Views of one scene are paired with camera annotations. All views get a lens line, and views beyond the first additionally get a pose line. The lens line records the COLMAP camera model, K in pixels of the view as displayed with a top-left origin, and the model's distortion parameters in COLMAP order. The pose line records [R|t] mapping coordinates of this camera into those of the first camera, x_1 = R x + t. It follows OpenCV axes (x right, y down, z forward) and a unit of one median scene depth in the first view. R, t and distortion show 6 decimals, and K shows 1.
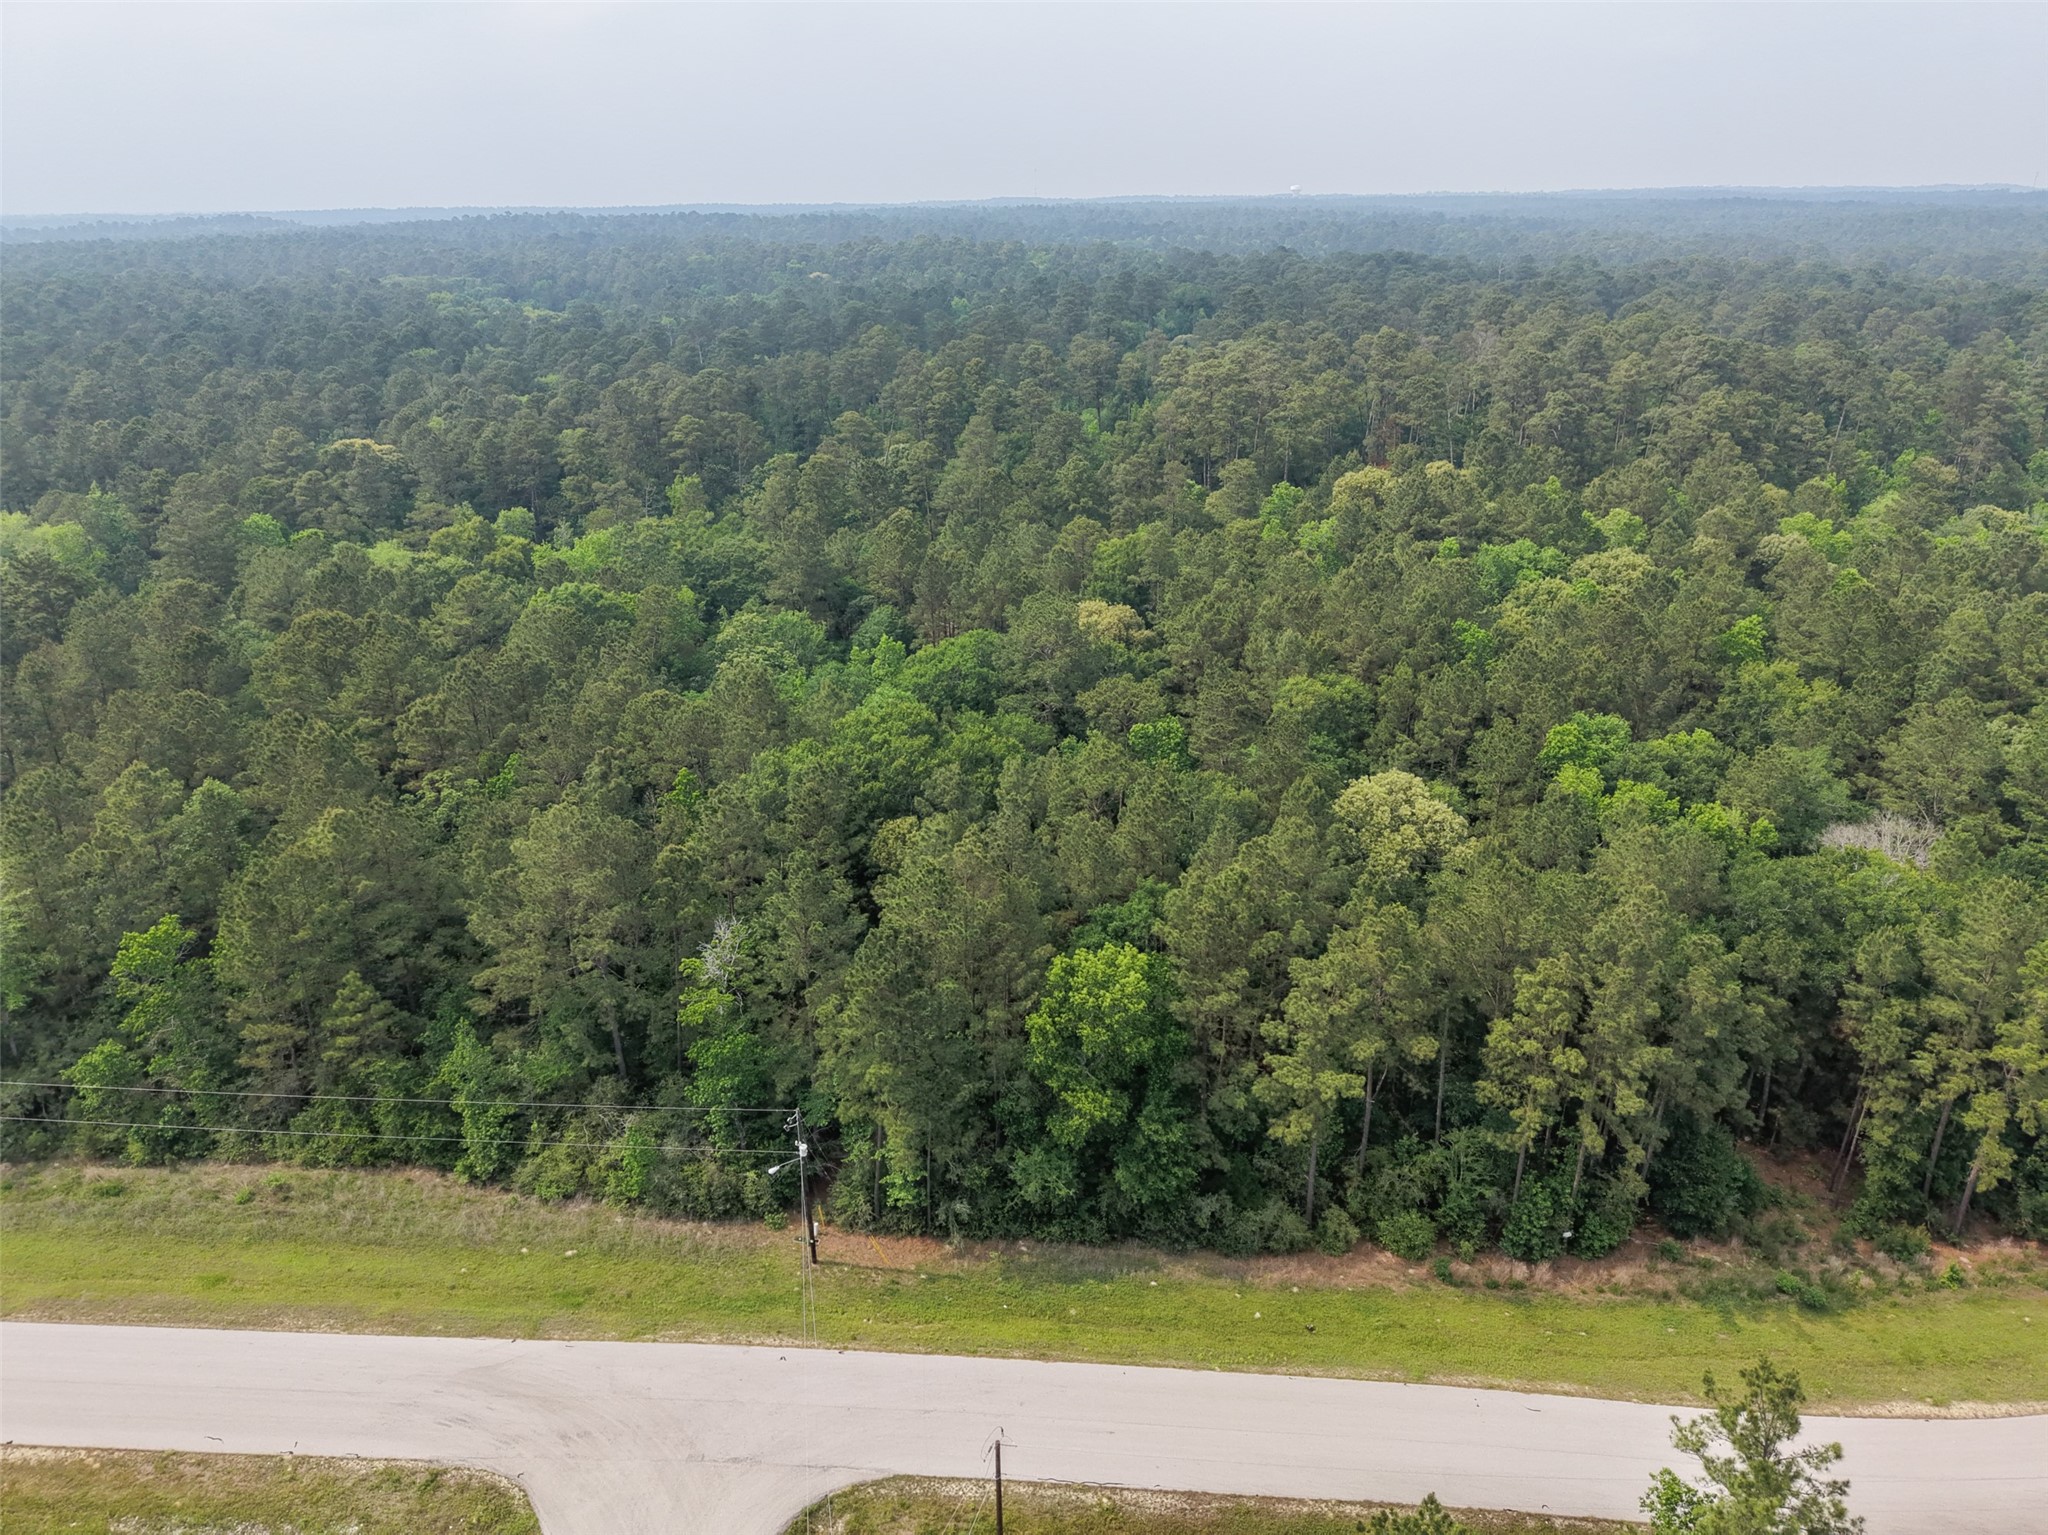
lens RADIAL K [[1331.5, 0, 1024.0], [0, 1331.5, 767.5], [0, 0, 1]] dist [0.021501, -0.022785]
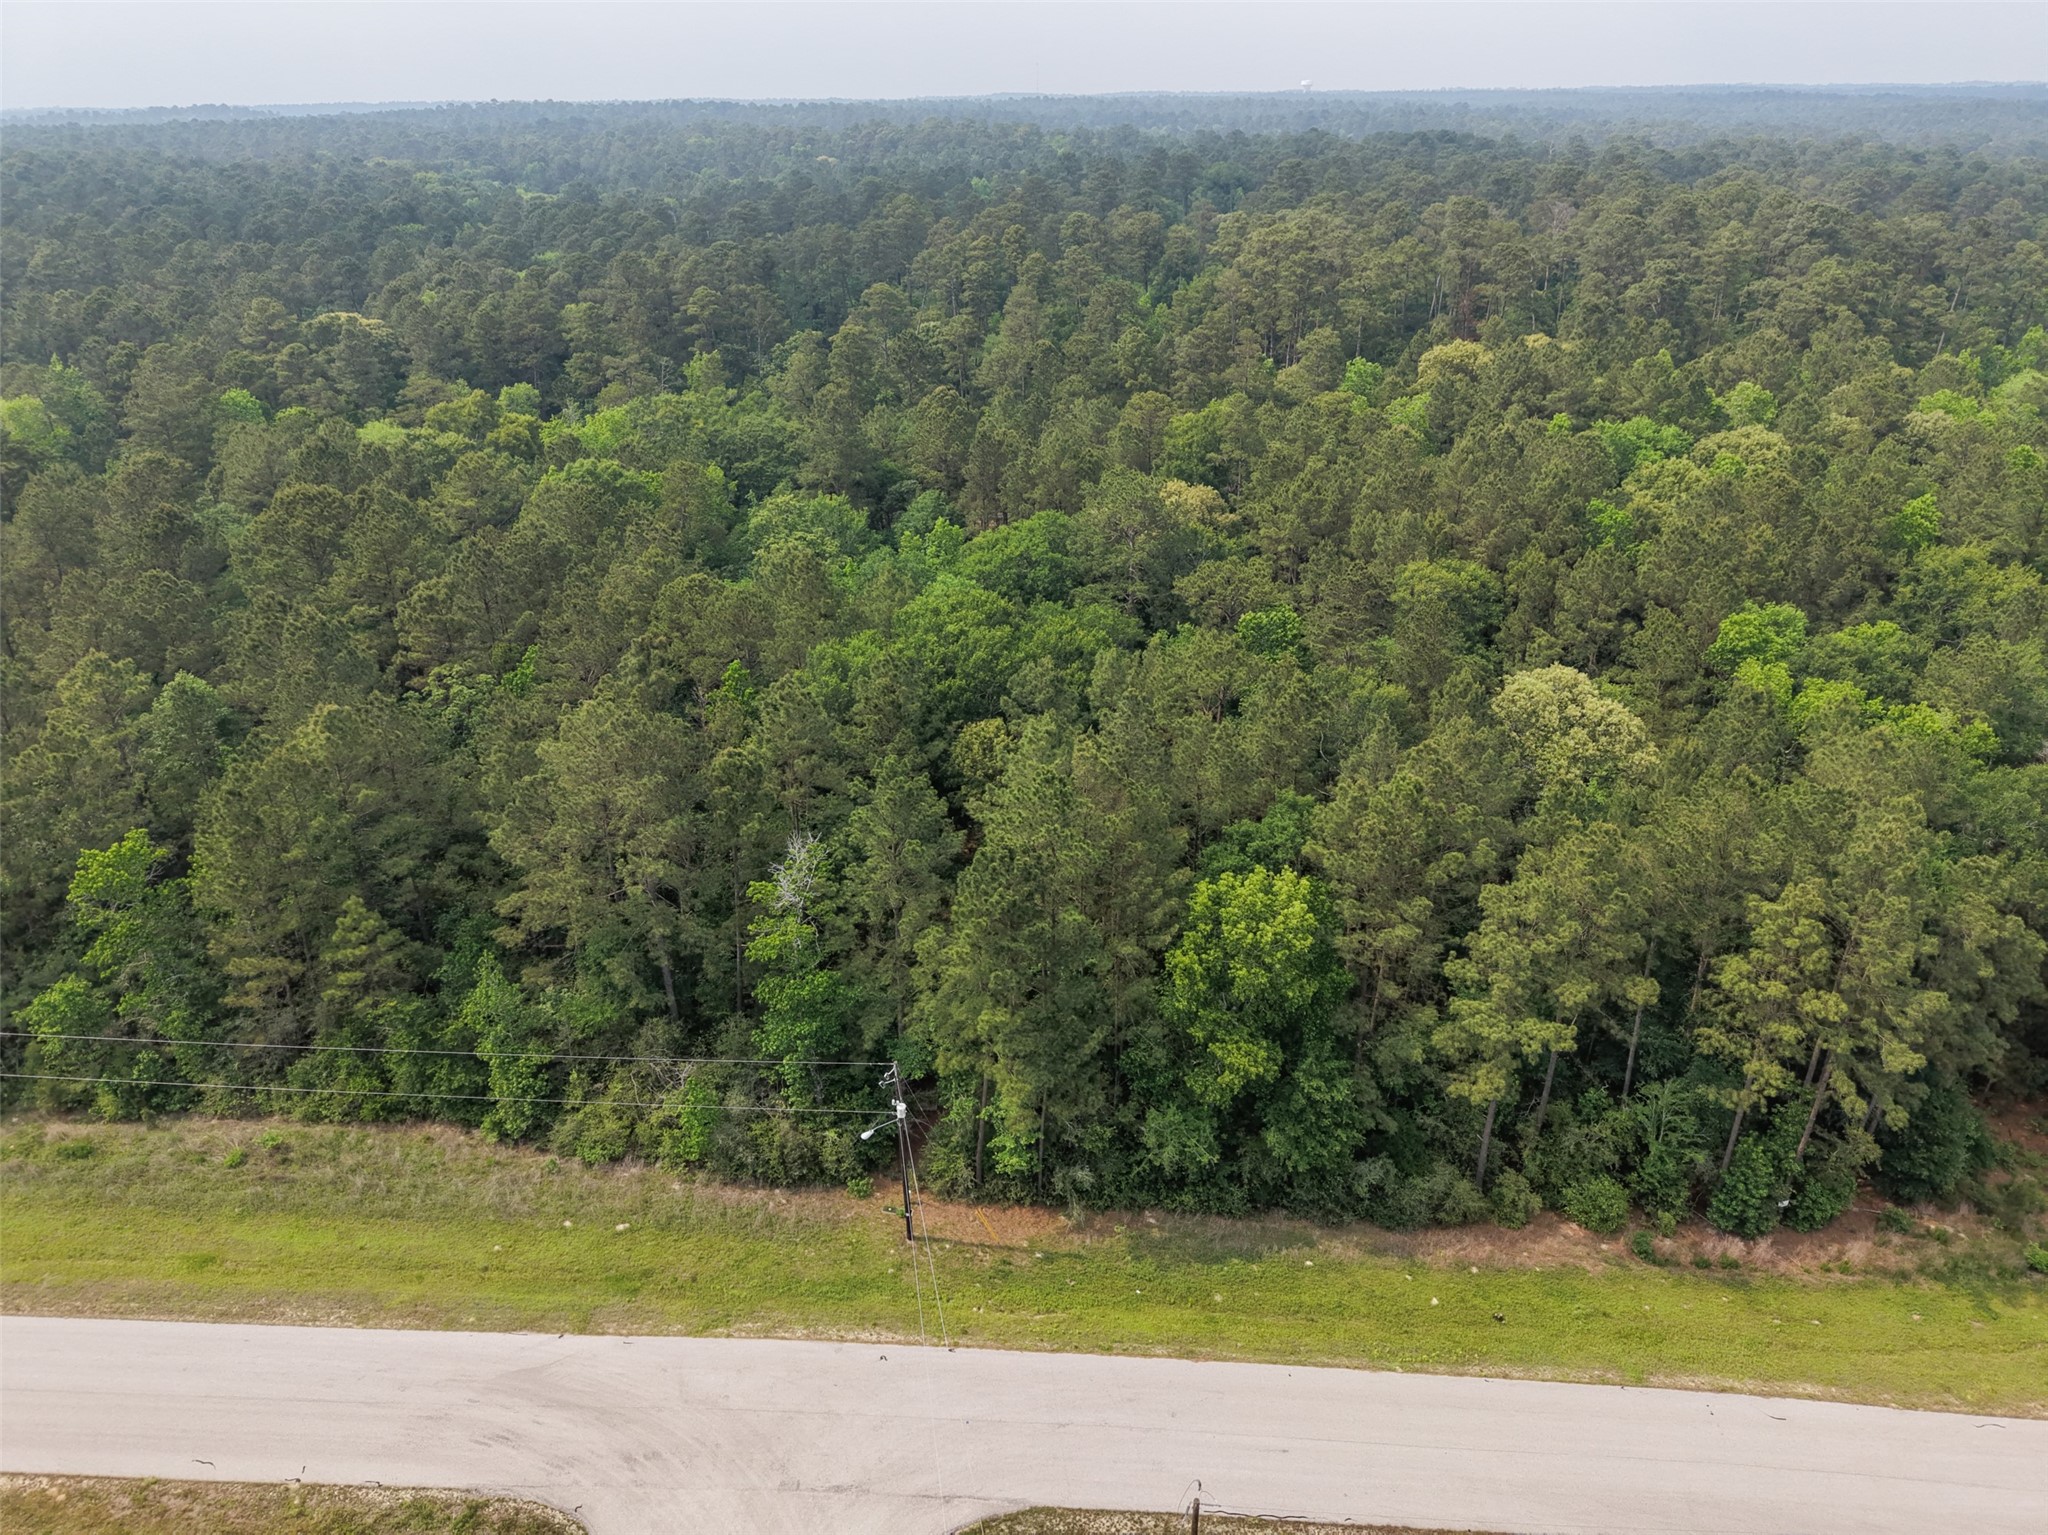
lens RADIAL K [[1331.5, 0, 1024.0], [0, 1331.5, 767.5], [0, 0, 1]] dist [0.021501, -0.022785]
pose [[0.999997, 0.001754, 0.001538, -0.077485], [-0.001848, 0.997981, 0.063479, 0.016209], [-0.001423, -0.063481, 0.997982, 0.154767]]
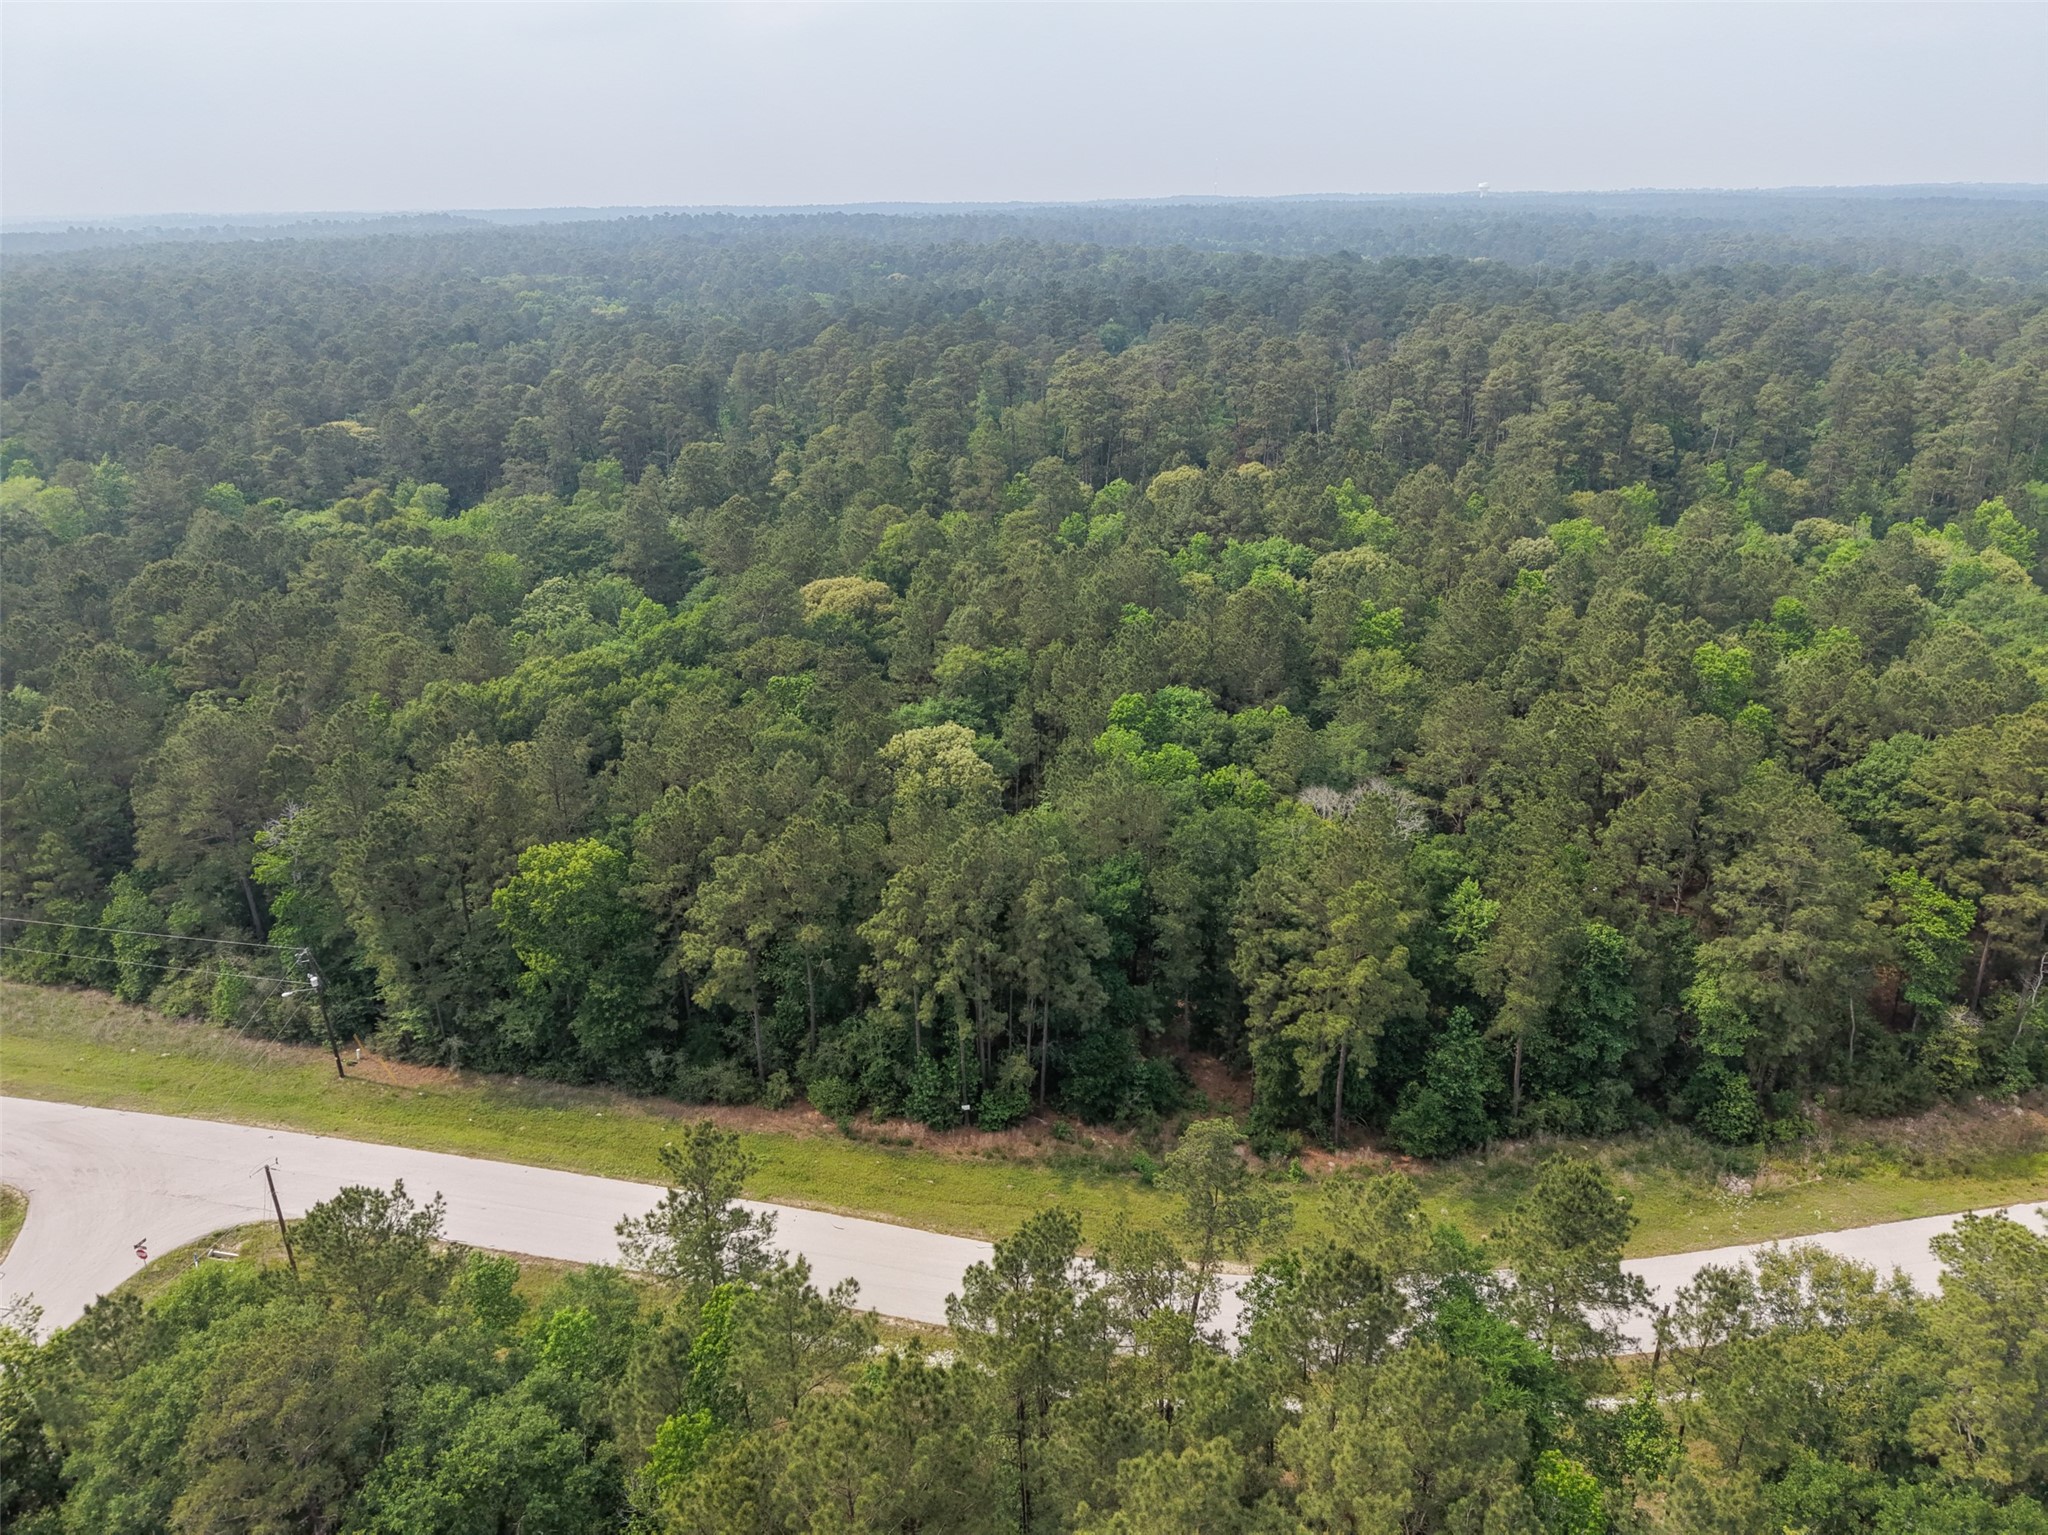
lens RADIAL K [[1331.5, 0, 1024.0], [0, 1331.5, 767.5], [0, 0, 1]] dist [0.021501, -0.022785]
pose [[0.991903, 0.049740, -0.116851, 0.550868], [-0.049637, 0.998760, 0.003791, 0.038849], [0.116895, 0.002040, 0.993142, -0.158084]]
